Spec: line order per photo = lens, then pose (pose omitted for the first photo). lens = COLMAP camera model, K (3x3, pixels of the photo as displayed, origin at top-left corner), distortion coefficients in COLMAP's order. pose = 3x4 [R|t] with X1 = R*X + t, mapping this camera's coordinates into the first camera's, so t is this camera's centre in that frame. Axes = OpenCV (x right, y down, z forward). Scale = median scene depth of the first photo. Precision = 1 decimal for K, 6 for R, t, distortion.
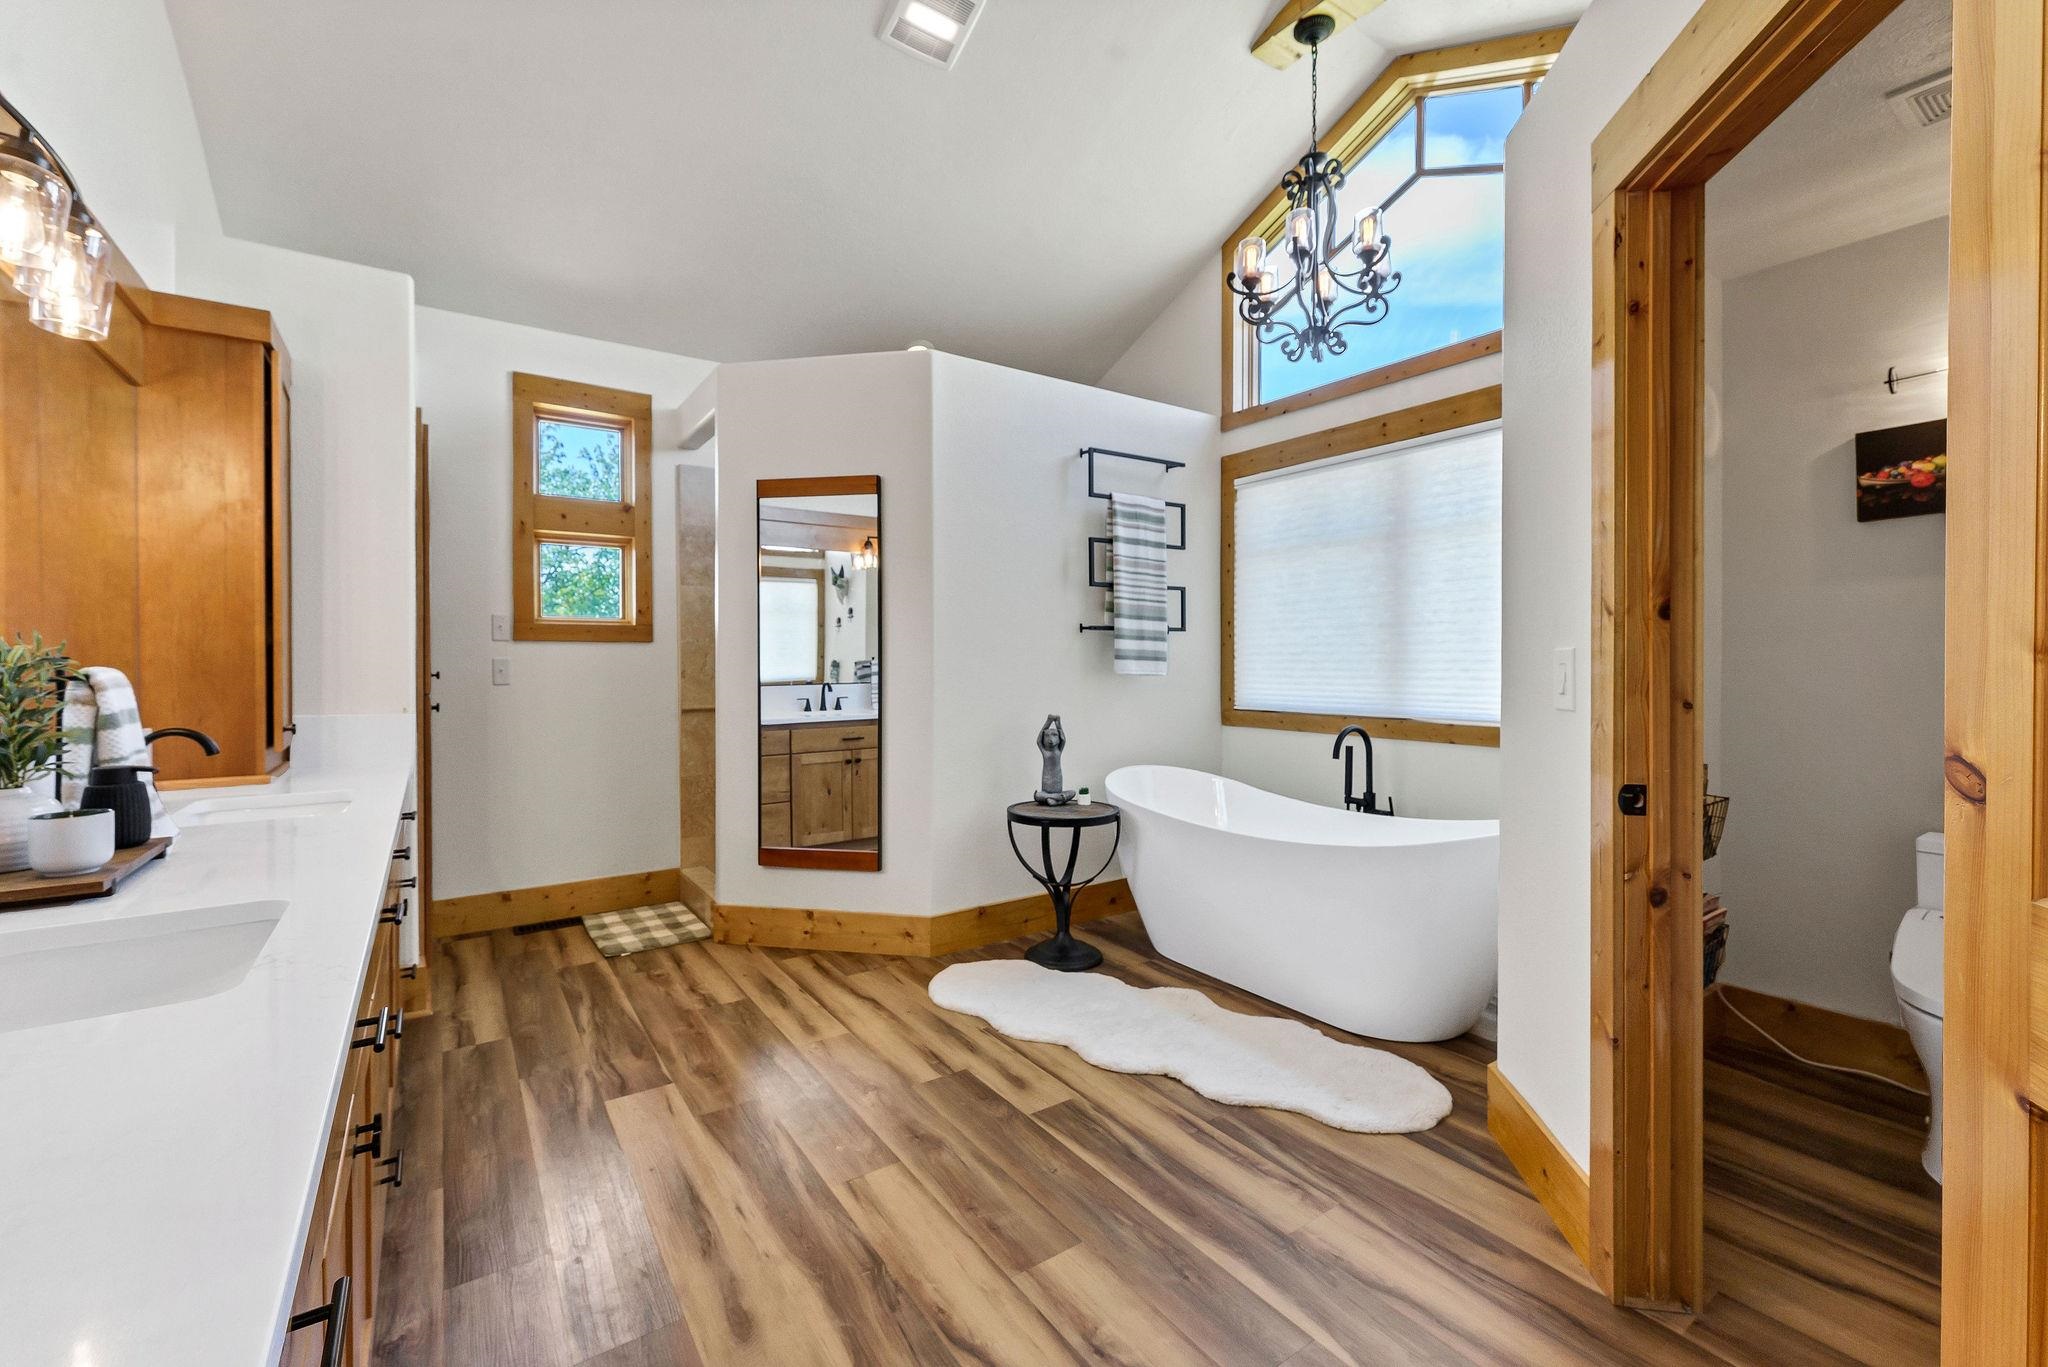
lens RADIAL K [[847.9, 0, 1024.9], [0, 847.9, 669.7], [0, 0, 1]] dist [0.002017, -0.000036]
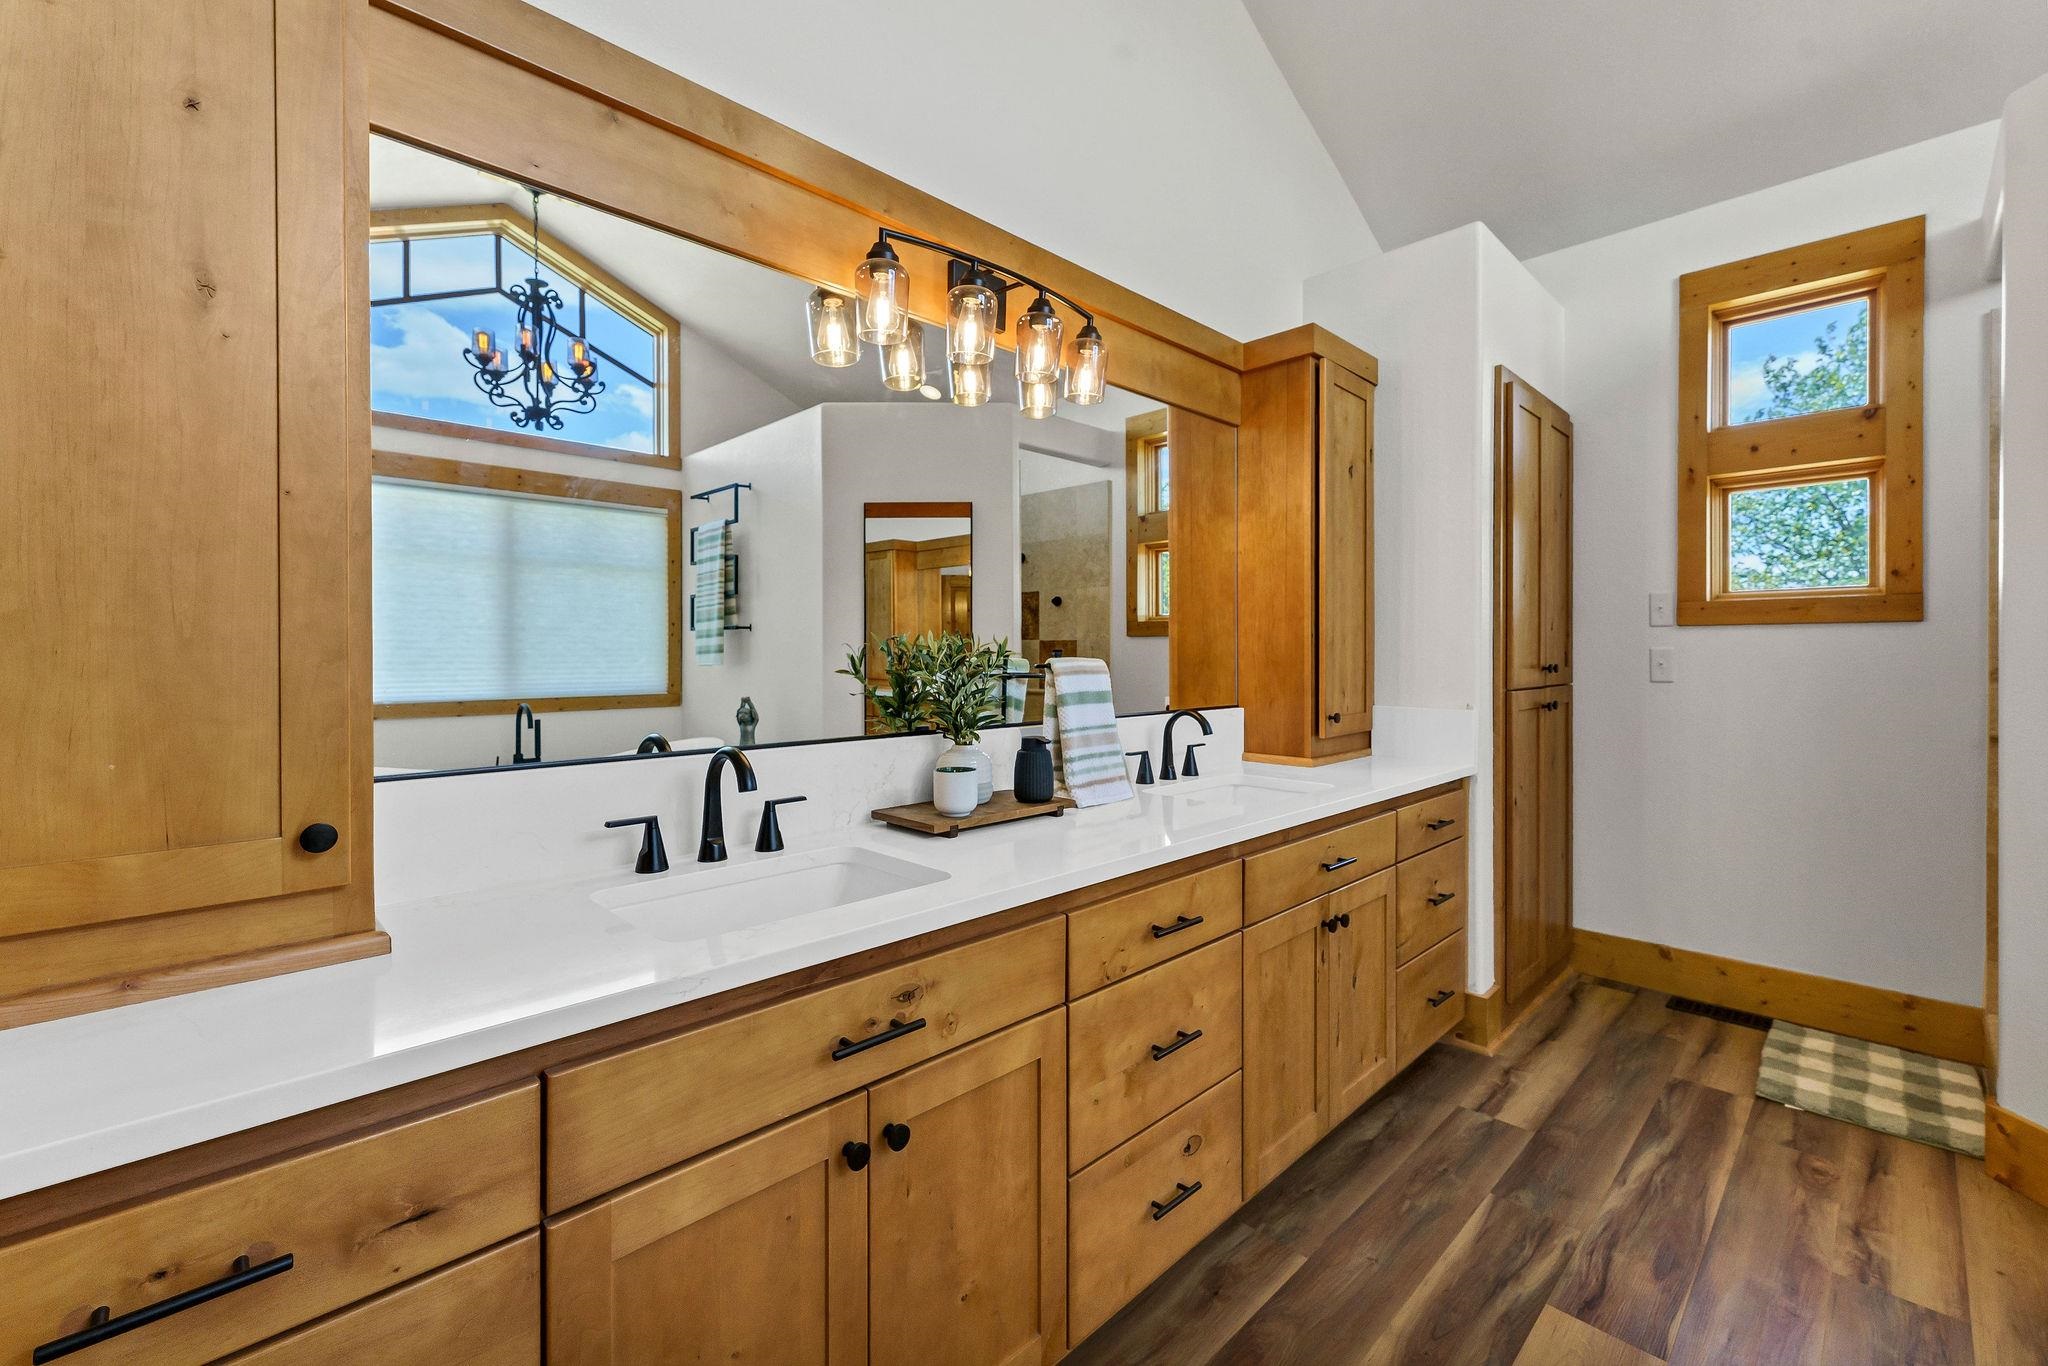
lens RADIAL K [[847.9, 0, 1026.8], [0, 847.9, 656.6], [0, 0, 1]] dist [0.002017, -0.000036]
pose [[0.166516, 0.007338, -0.986011, 0.066248], [-0.010342, 0.999930, 0.005695, -0.004624], [0.985984, 0.009249, 0.166581, 0.314388]]
